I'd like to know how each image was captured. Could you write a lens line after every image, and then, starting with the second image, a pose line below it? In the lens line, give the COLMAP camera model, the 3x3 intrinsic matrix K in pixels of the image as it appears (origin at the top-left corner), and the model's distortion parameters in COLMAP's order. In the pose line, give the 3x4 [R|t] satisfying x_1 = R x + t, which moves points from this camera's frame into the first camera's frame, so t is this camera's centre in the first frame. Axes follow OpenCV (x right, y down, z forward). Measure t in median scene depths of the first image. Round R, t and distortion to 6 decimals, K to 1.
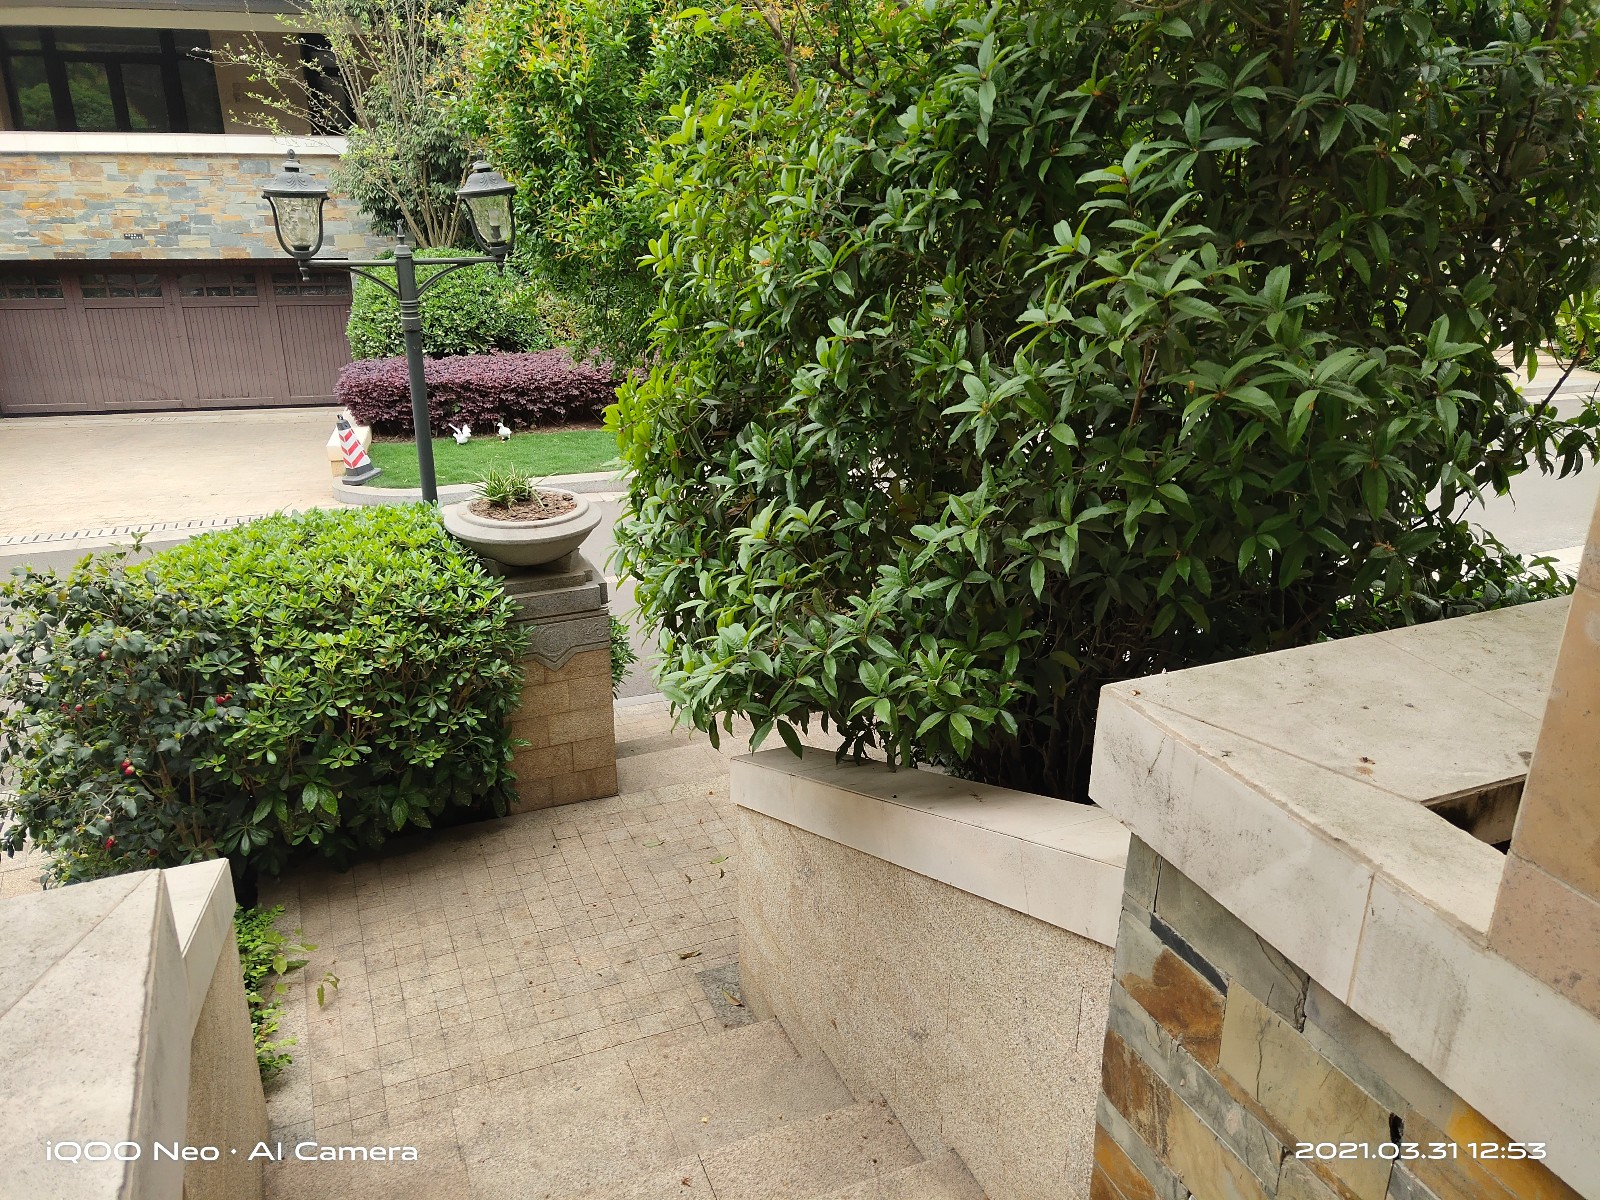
lens RADIAL K [[1225.1, 0, 798.5], [0, 1225.1, 587.8], [0, 0, 1]] dist [0.066938, -0.046989]
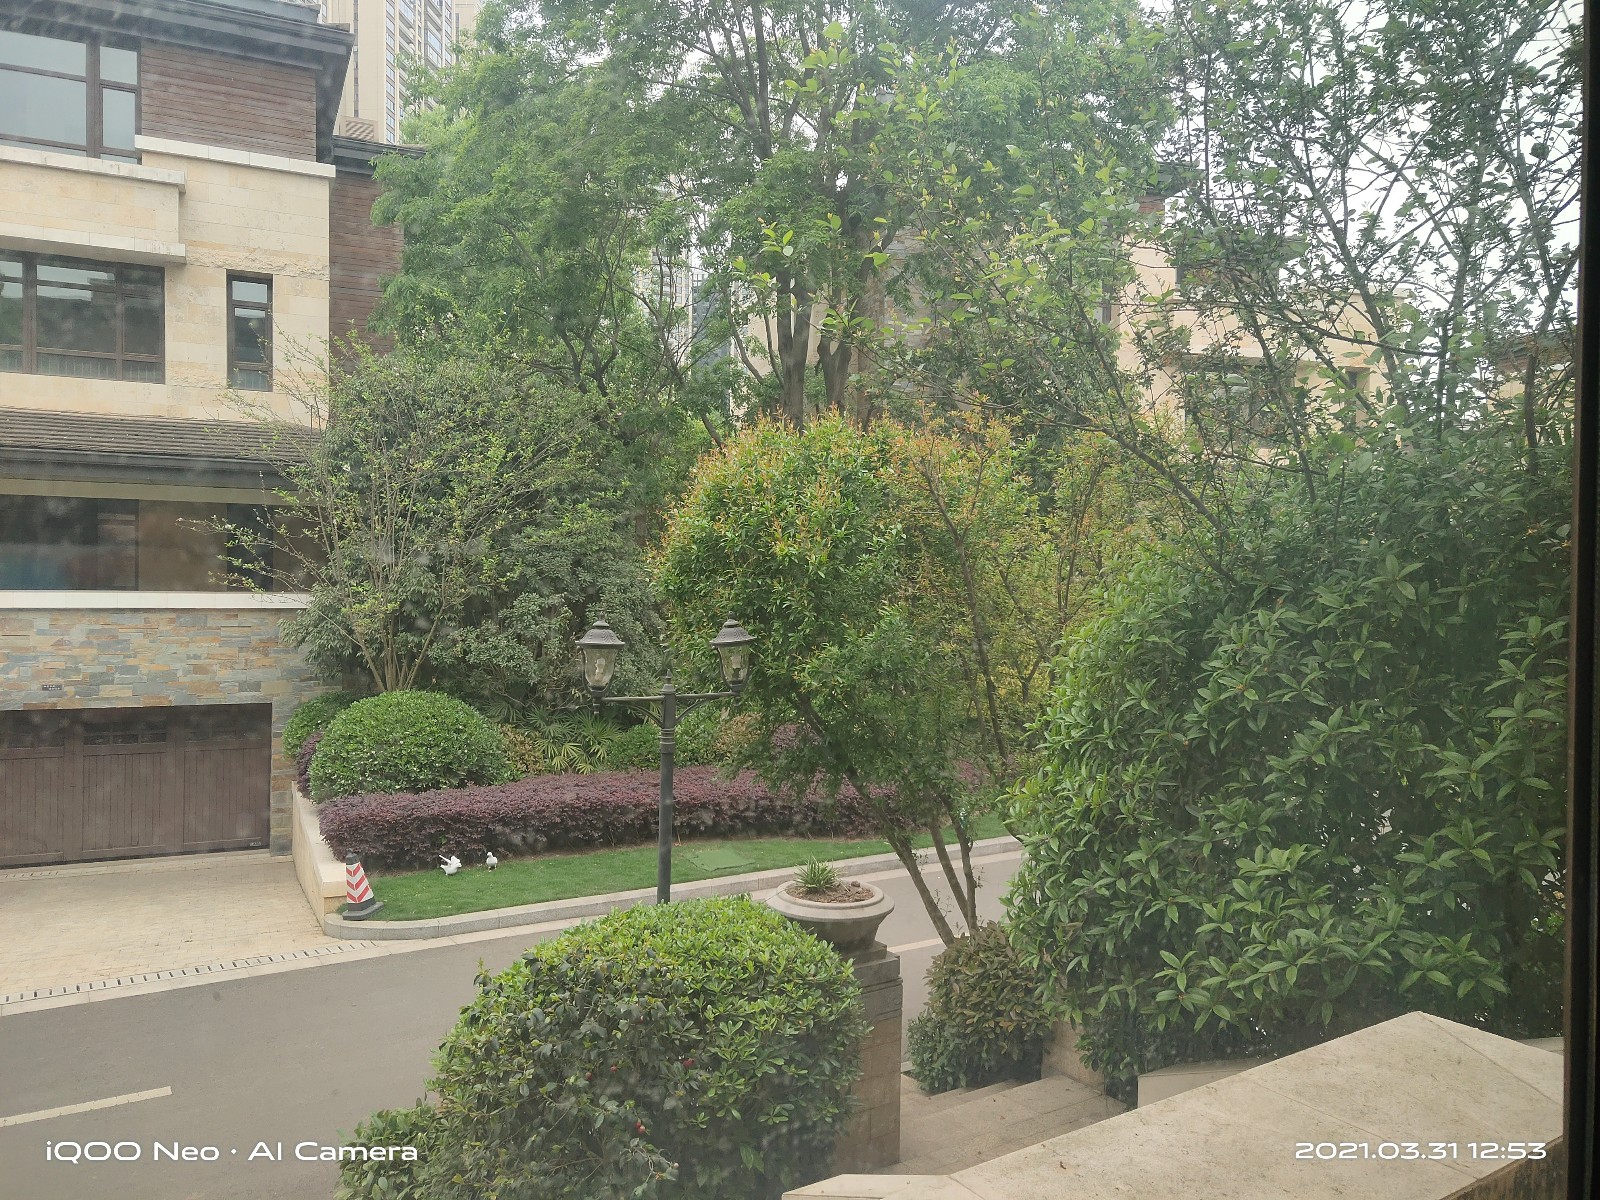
lens RADIAL K [[1225.1, 0, 798.5], [0, 1225.1, 587.8], [0, 0, 1]] dist [0.066938, -0.046989]
pose [[0.978596, 0.006419, 0.205691, -0.188353], [0.064541, 0.939511, -0.336383, 0.021180], [-0.195409, 0.342459, 0.918987, -0.073226]]
